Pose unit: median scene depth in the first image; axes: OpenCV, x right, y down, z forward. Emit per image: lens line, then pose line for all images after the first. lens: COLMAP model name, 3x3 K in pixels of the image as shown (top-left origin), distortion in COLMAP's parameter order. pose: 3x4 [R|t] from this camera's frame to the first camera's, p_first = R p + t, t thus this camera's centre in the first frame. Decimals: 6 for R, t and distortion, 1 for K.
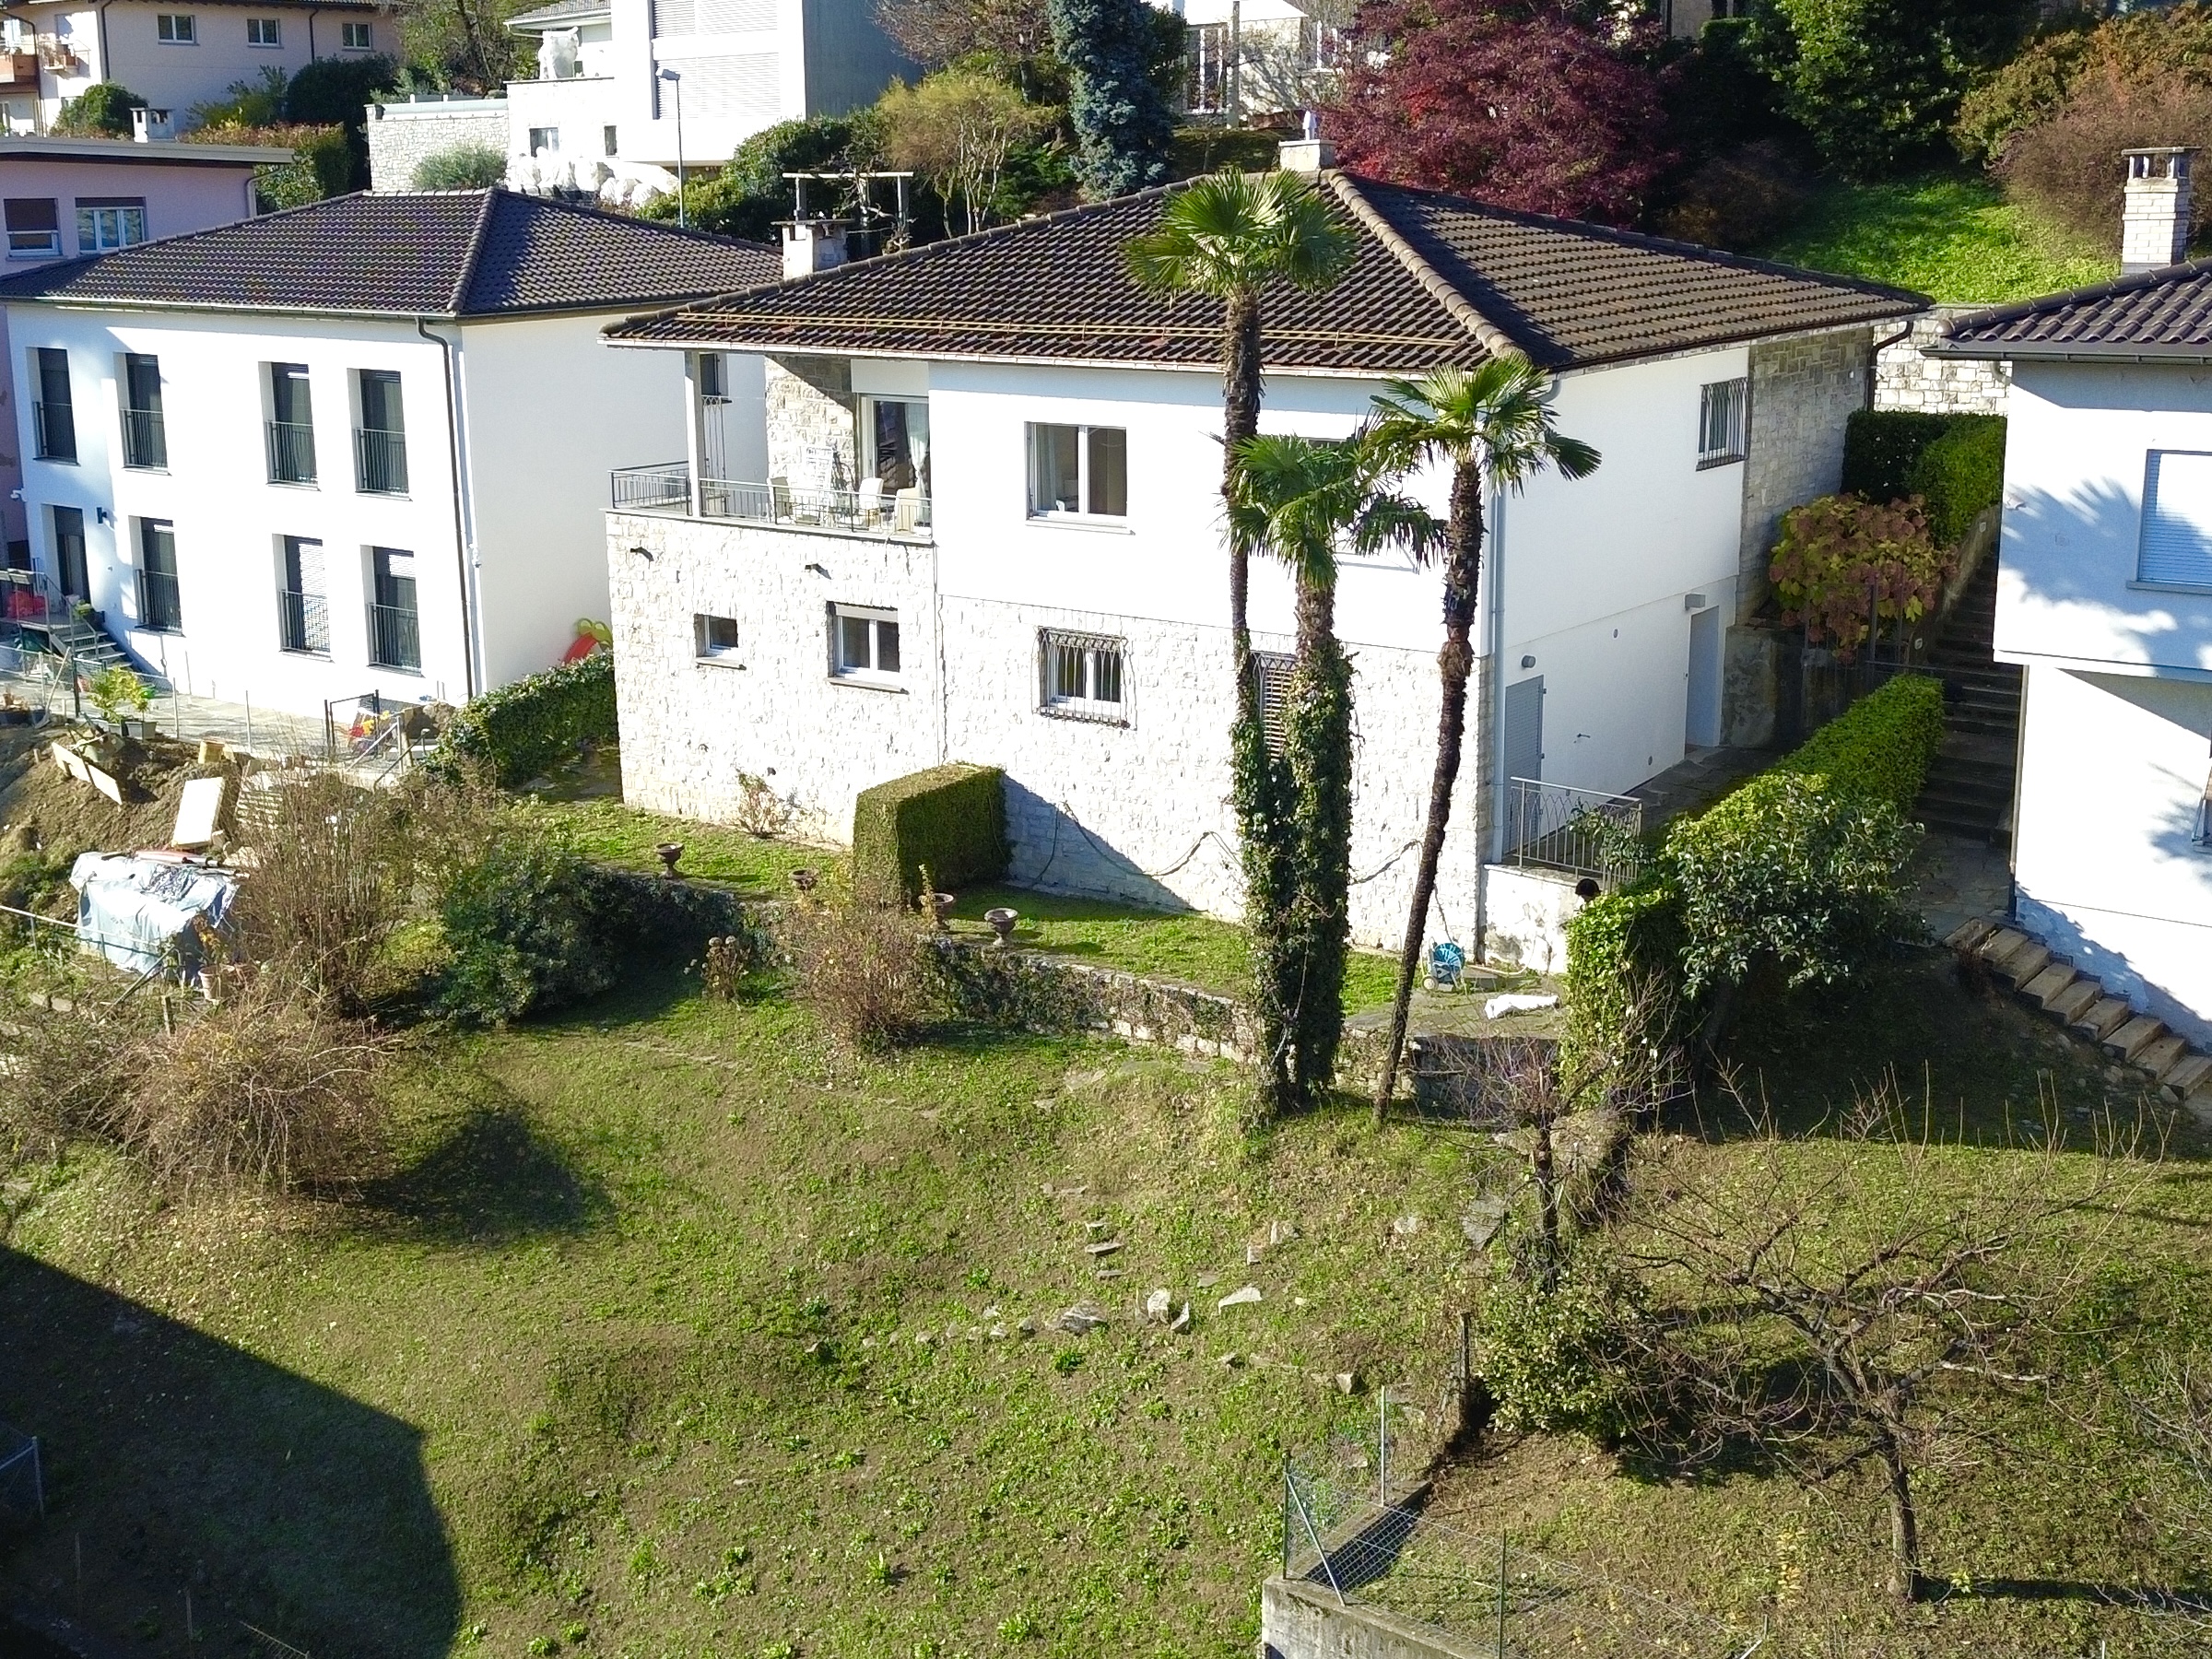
lens RADIAL K [[2387.8, 0, 1108.2], [0, 2387.8, 634.1], [0, 0, 1]] dist [0.050969, -0.002089]
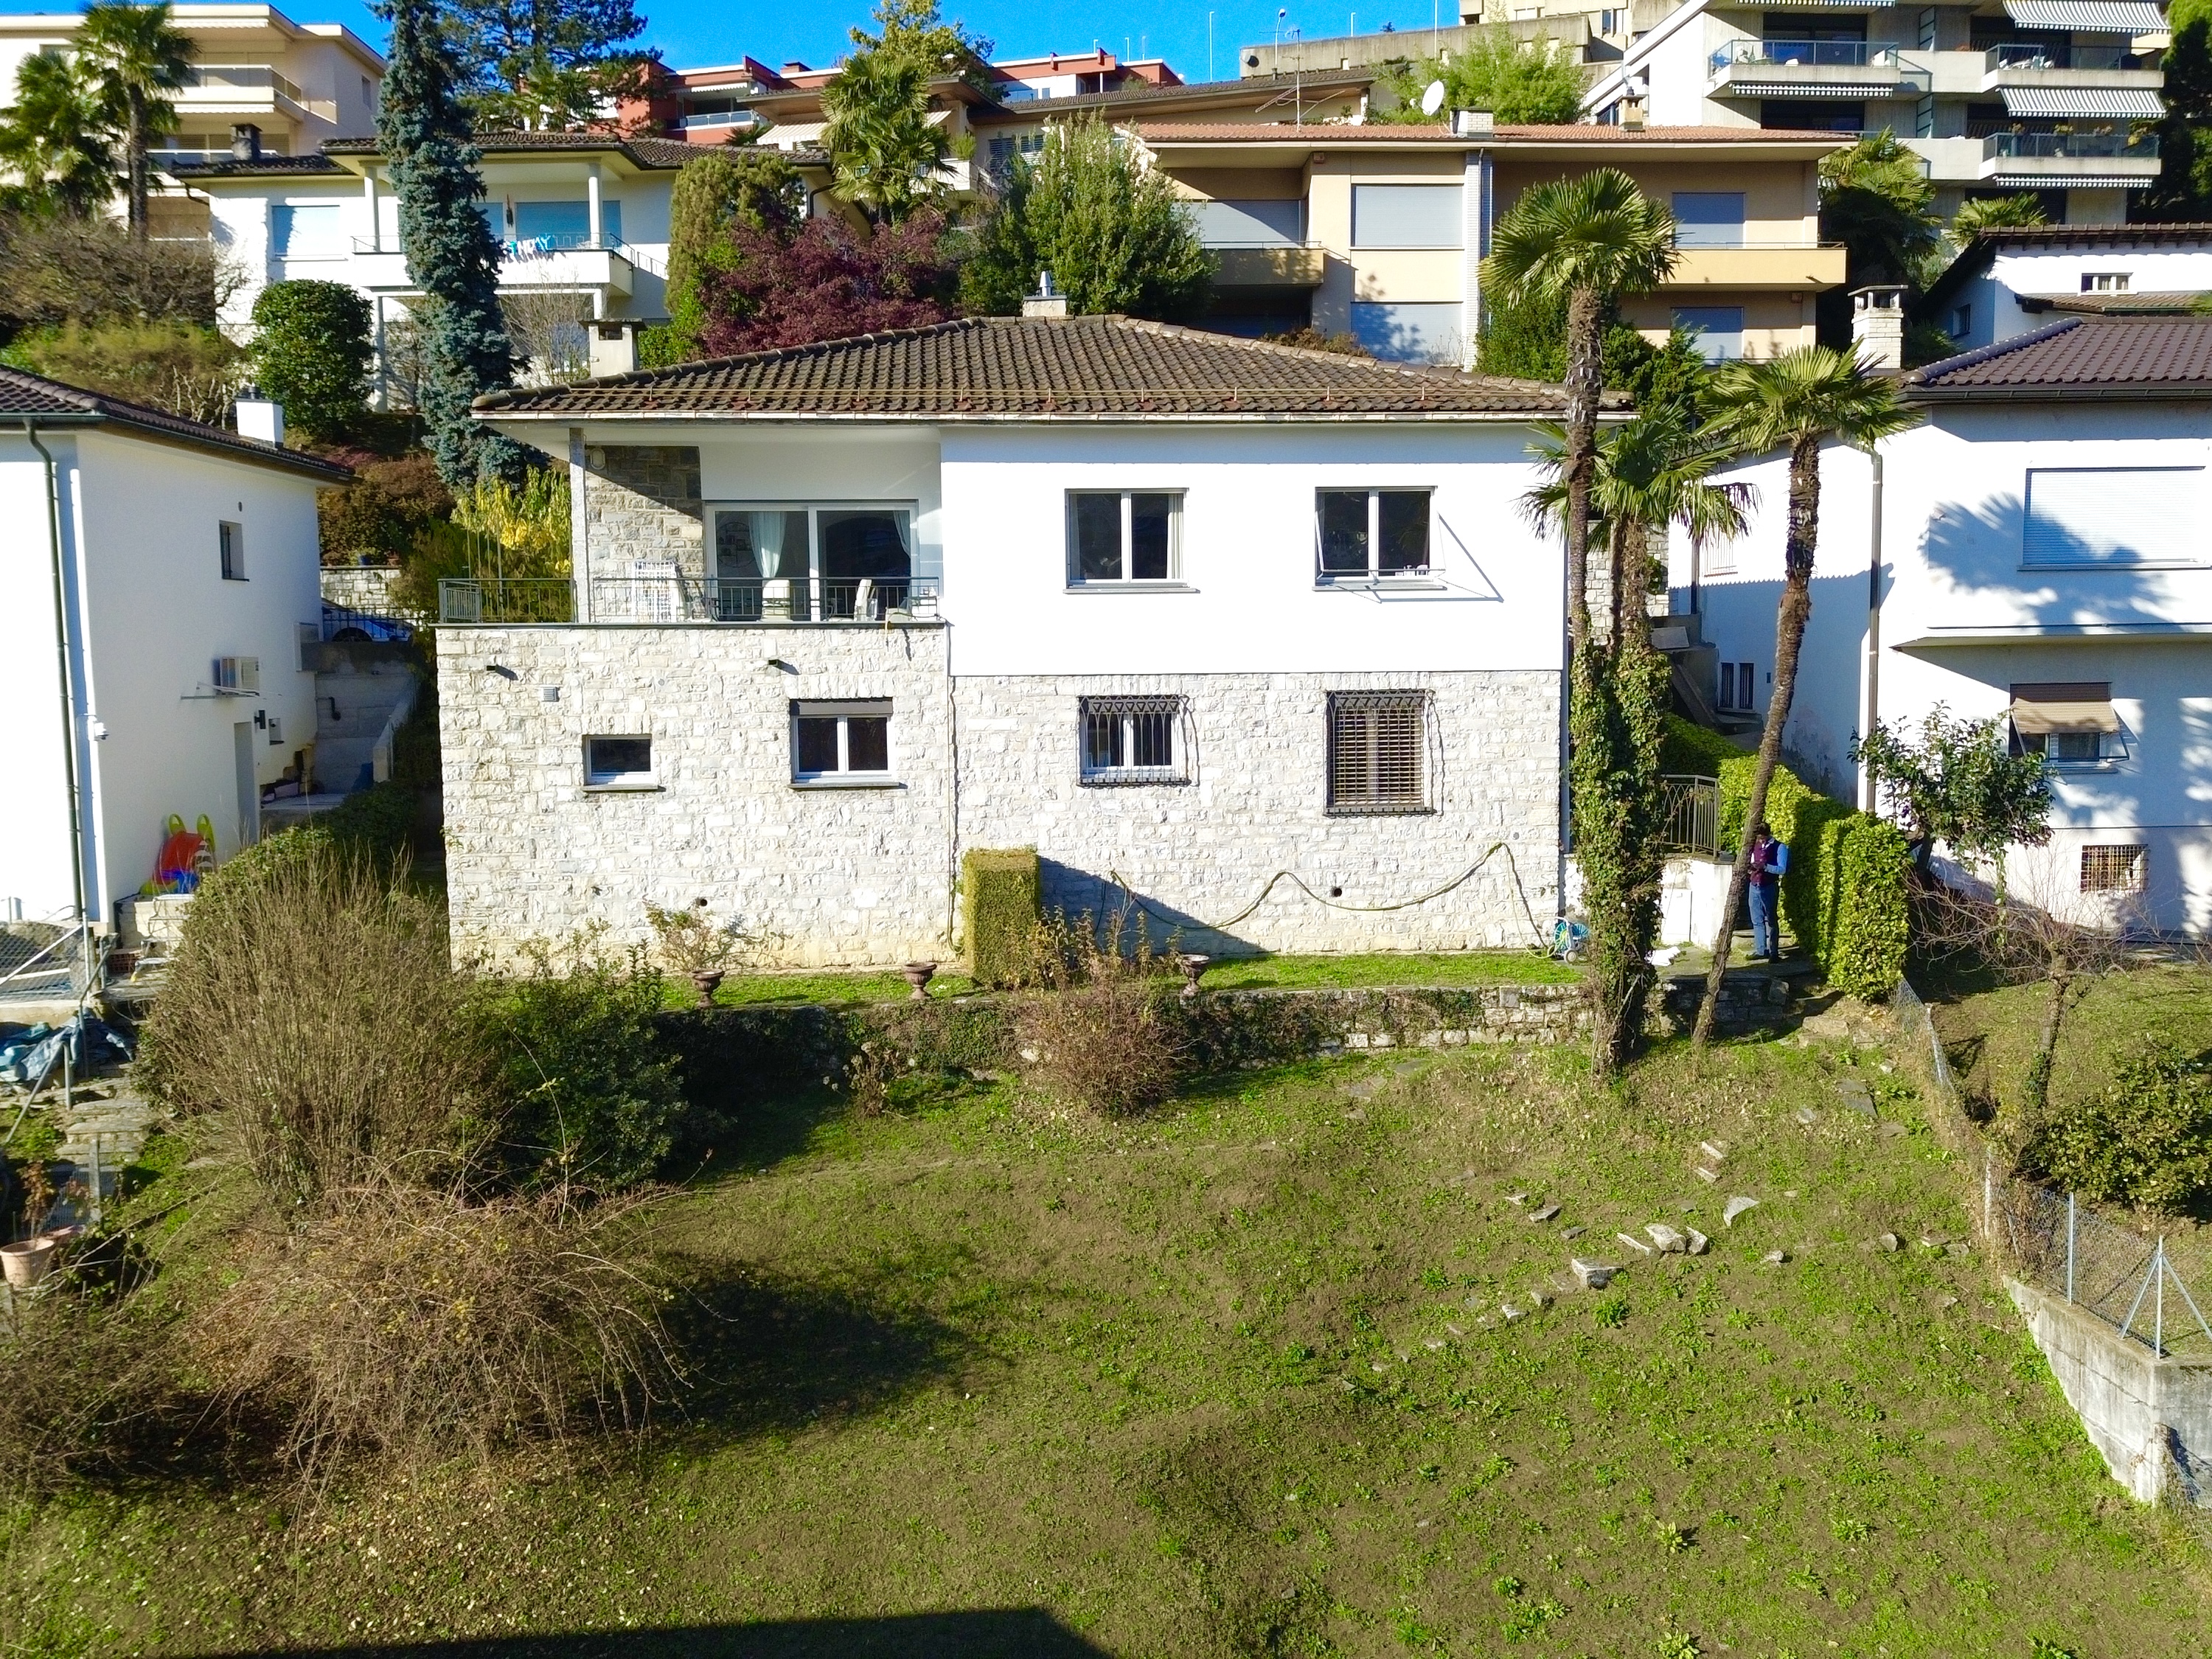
lens RADIAL K [[1936.6, 0, 1084.7], [0, 1936.6, 796.5], [0, 0, 1]] dist [0.067129, -0.128791]
pose [[0.765782, -0.048009, 0.641306, -0.554618], [0.119766, 0.990411, -0.068868, 0.095640], [-0.631850, 0.129544, 0.764188, 0.391029]]
